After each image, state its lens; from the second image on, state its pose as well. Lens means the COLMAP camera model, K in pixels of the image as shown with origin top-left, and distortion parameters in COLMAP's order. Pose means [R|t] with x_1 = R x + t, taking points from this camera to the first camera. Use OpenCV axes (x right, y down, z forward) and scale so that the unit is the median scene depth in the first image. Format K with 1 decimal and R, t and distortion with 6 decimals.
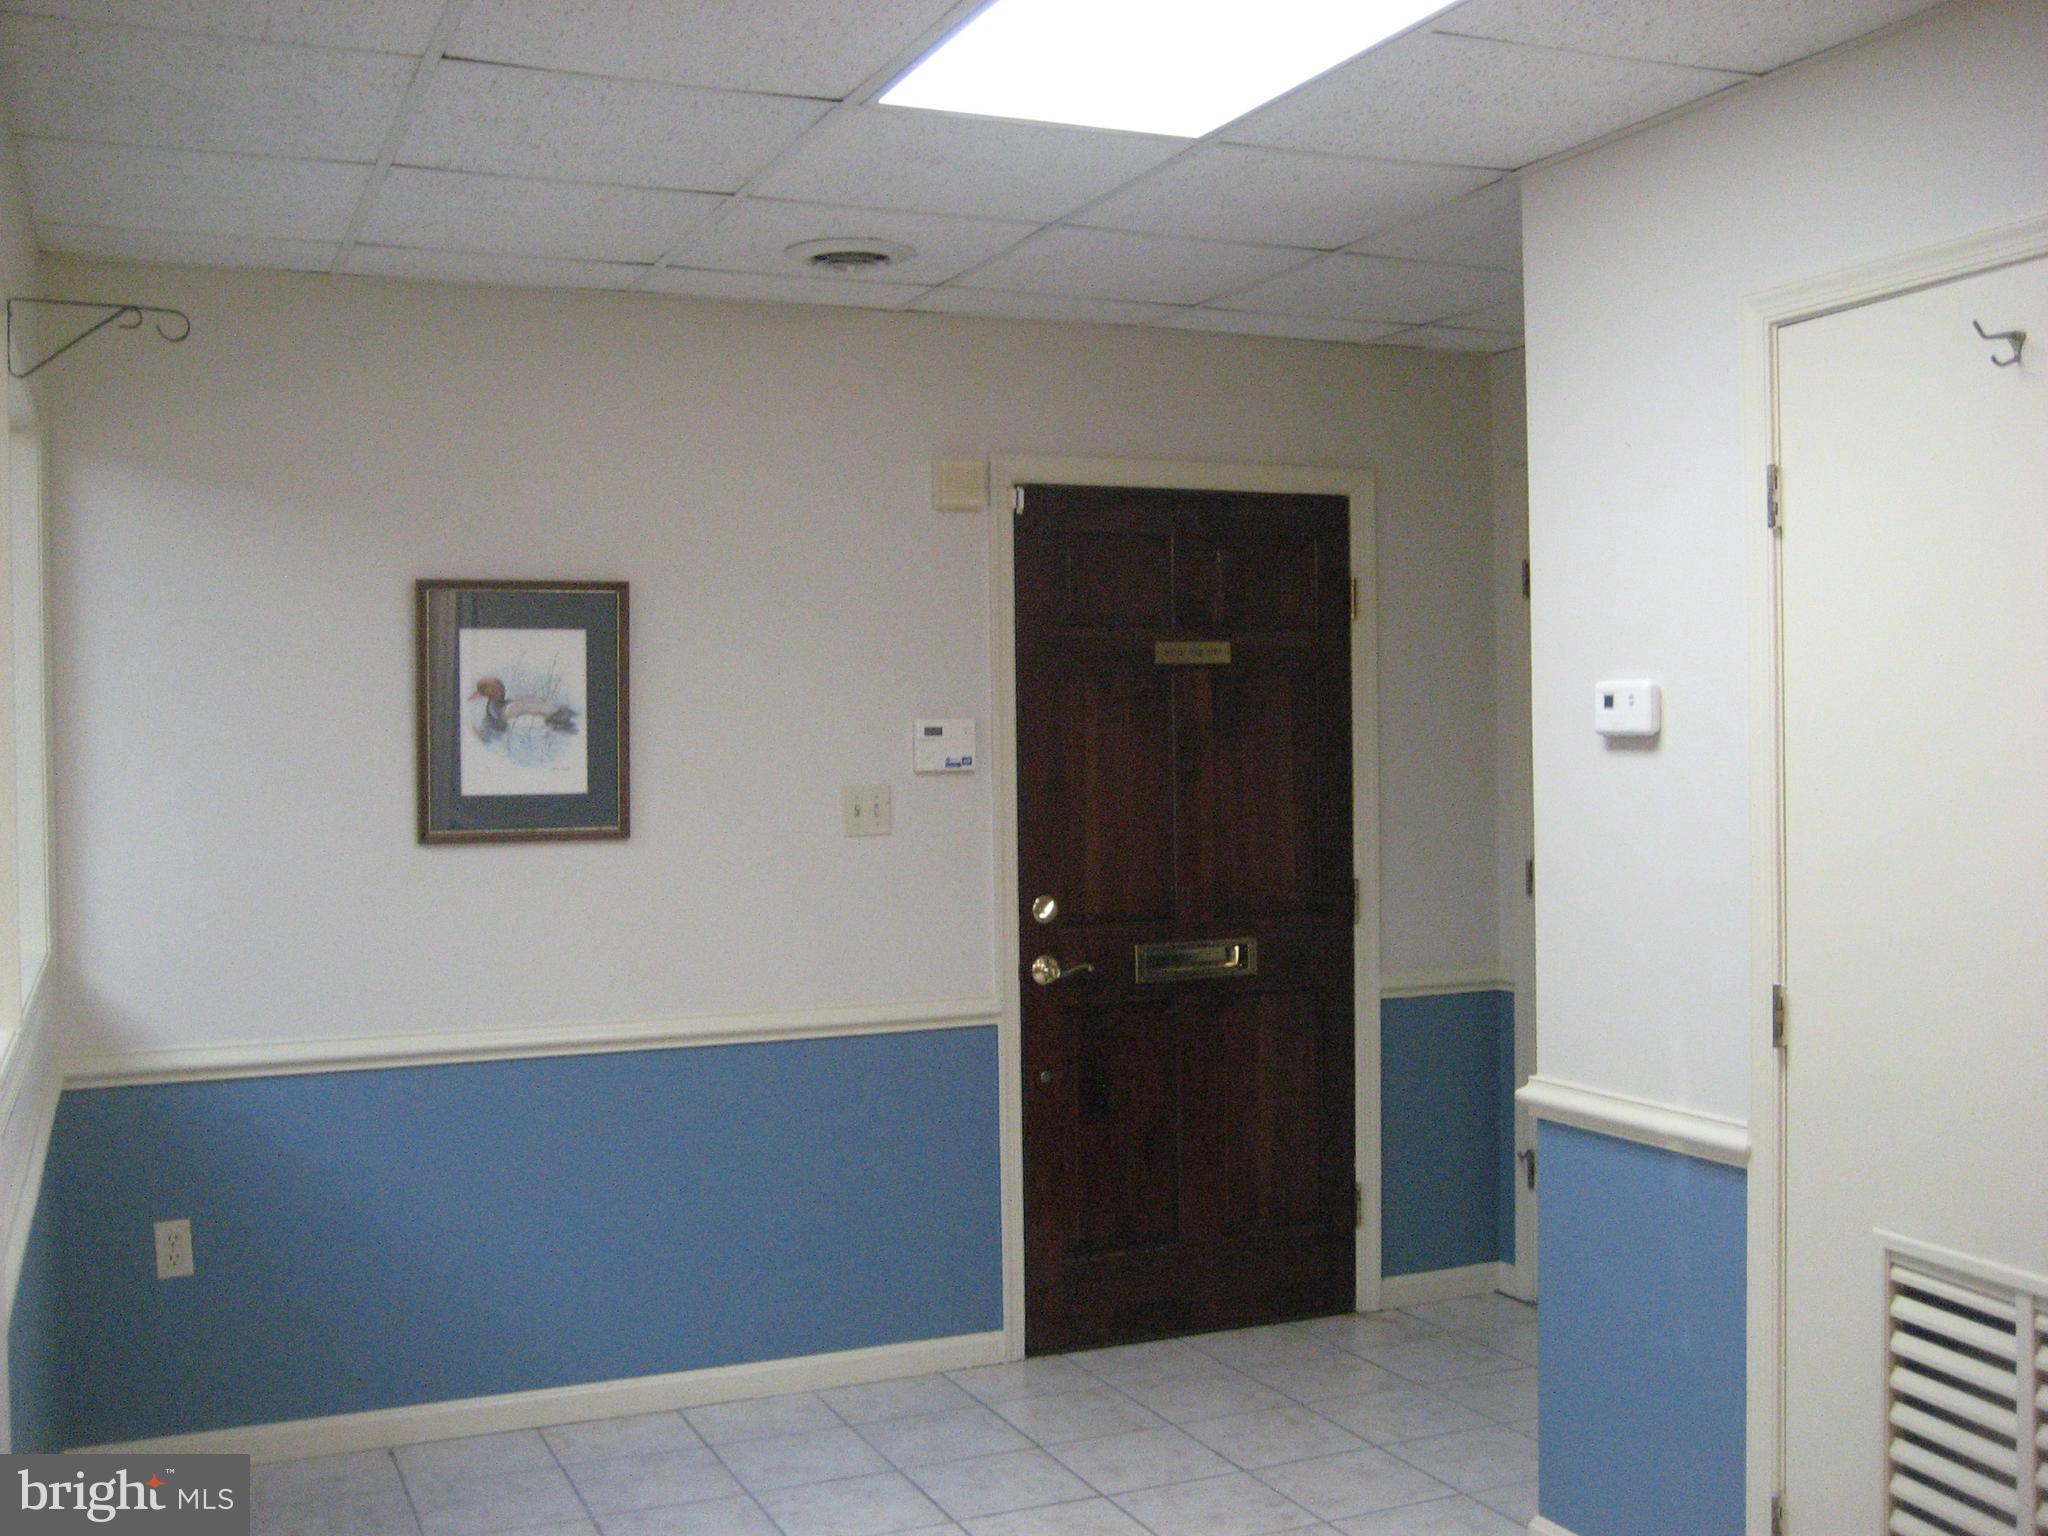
lens RADIAL K [[2150.4, 0, 1022.9], [0, 2150.4, 778.1], [0, 0, 1]] dist [-0.079224, 0.000000]
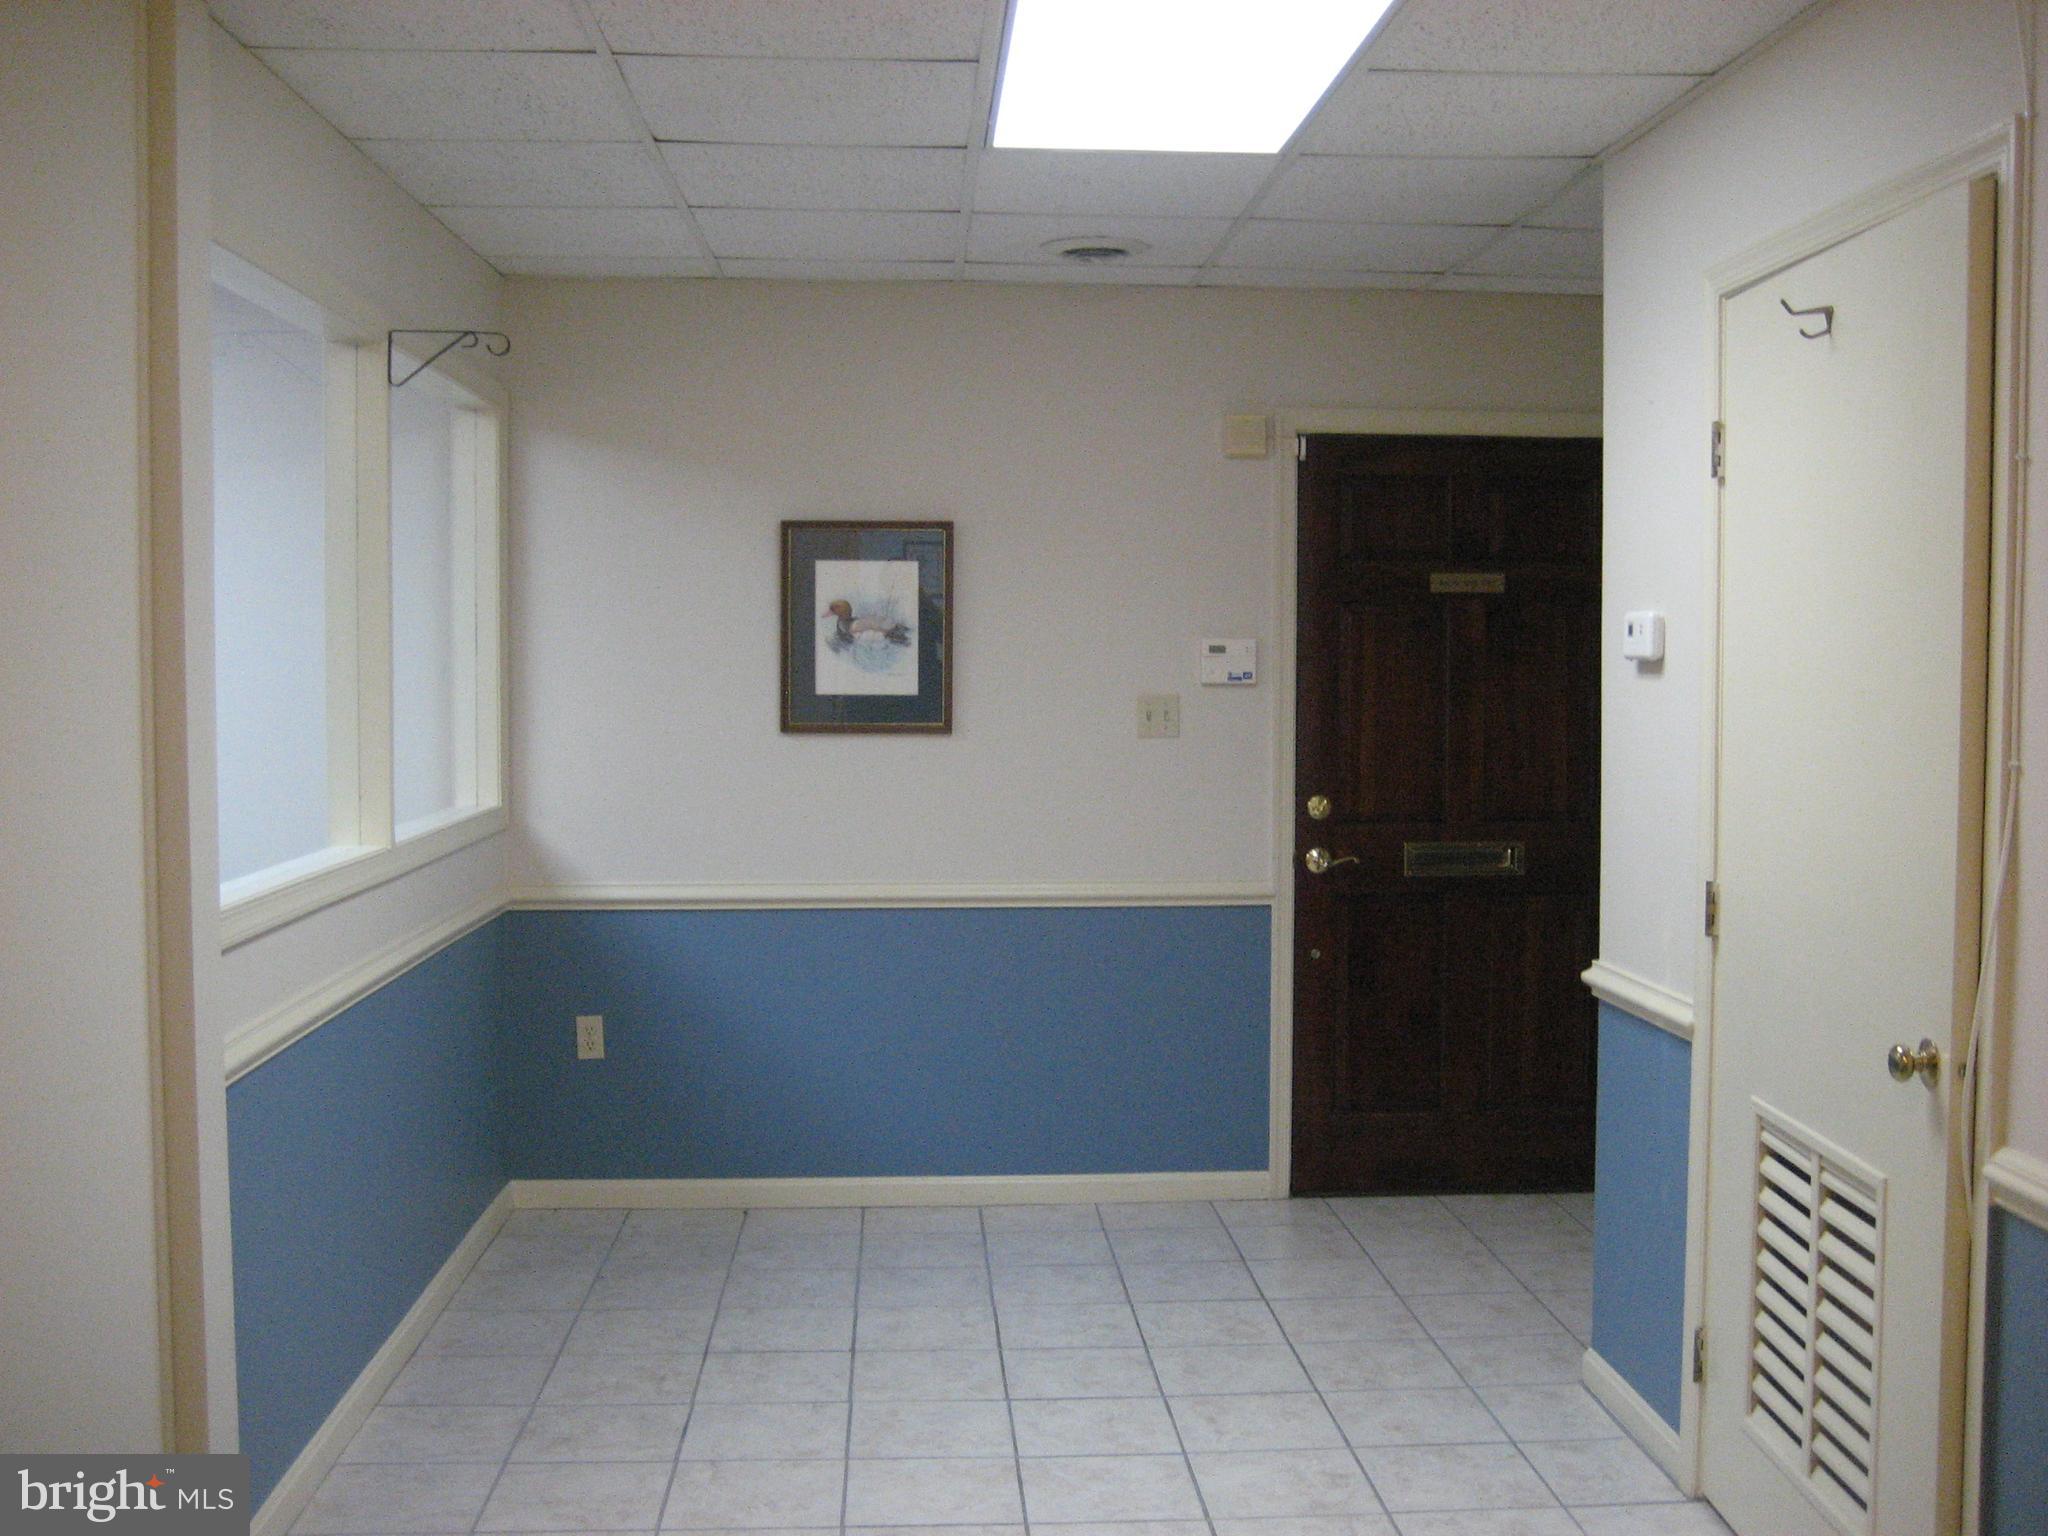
lens RADIAL K [[2150.4, 0, 1028.9], [0, 2150.4, 761.3], [0, 0, 1]] dist [-0.079224, 0.000000]
pose [[0.940136, 0.032838, -0.339213, 0.281267], [-0.022926, 0.999186, 0.033186, 0.002775], [0.340027, -0.023423, 0.940124, -0.136783]]
